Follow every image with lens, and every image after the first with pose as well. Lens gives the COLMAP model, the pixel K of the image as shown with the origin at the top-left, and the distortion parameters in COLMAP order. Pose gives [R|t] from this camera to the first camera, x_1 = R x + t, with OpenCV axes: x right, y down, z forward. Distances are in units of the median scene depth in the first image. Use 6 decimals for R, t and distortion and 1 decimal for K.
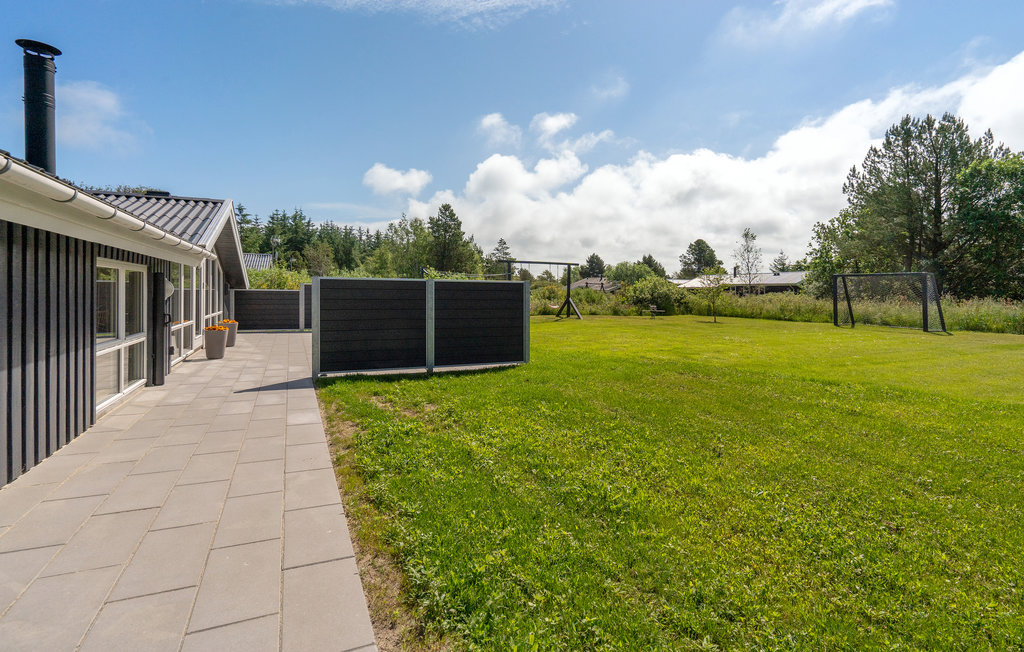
lens RADIAL K [[482.3, 0, 513.4], [0, 482.3, 290.9], [0, 0, 1]] dist [0.003882, -0.000148]
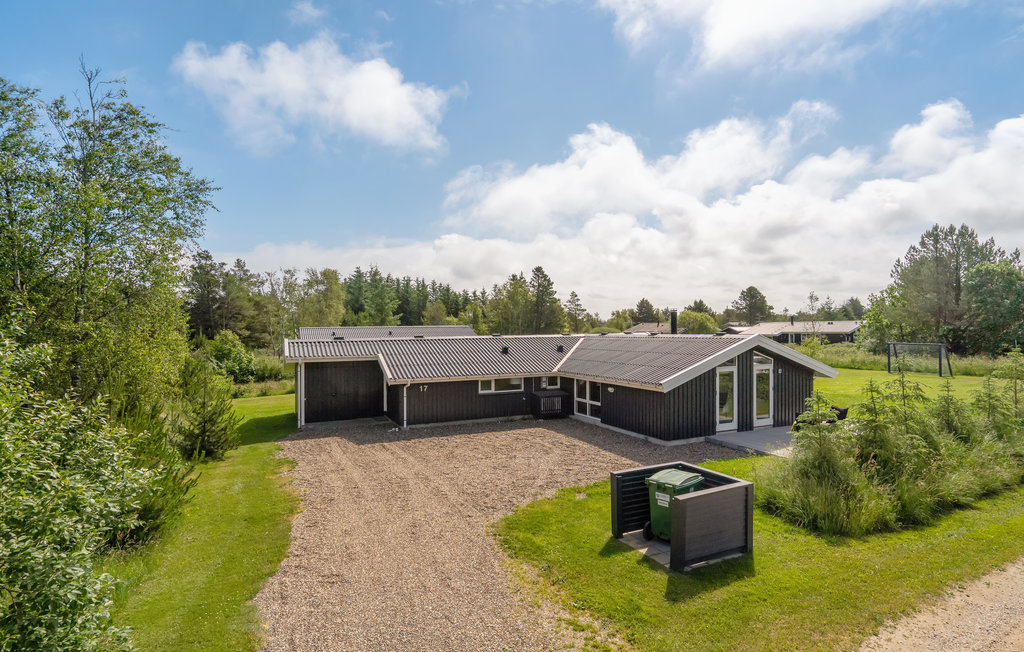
lens RADIAL K [[492.0, 0, 547.6], [0, 492.0, 347.2], [0, 0, 1]] dist [0.023195, 0.000700]
pose [[0.999730, -0.022747, 0.004786, -0.137926], [0.022595, 0.999302, 0.029758, -0.024627], [-0.005460, -0.029642, 0.999546, -0.188716]]
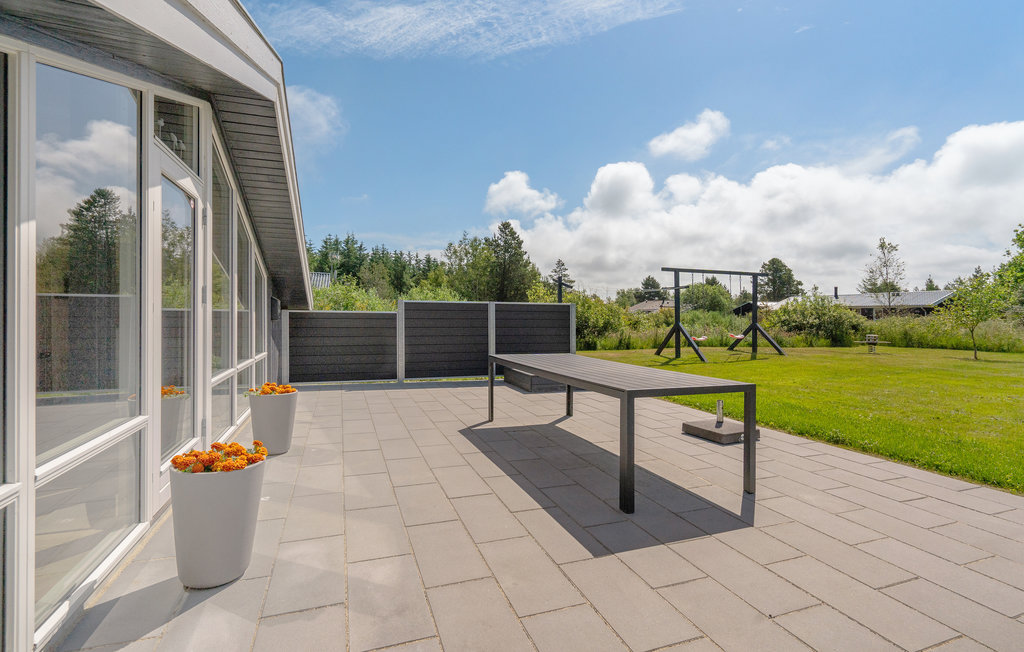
lens RADIAL K [[482.3, 0, 514.8], [0, 482.3, 320.4], [0, 0, 1]] dist [0.003882, -0.000148]
pose [[0.996194, -0.002083, -0.087139, -0.045084], [0.002982, 0.999944, 0.010194, 0.000621], [0.087113, -0.010415, 0.996144, 0.078189]]
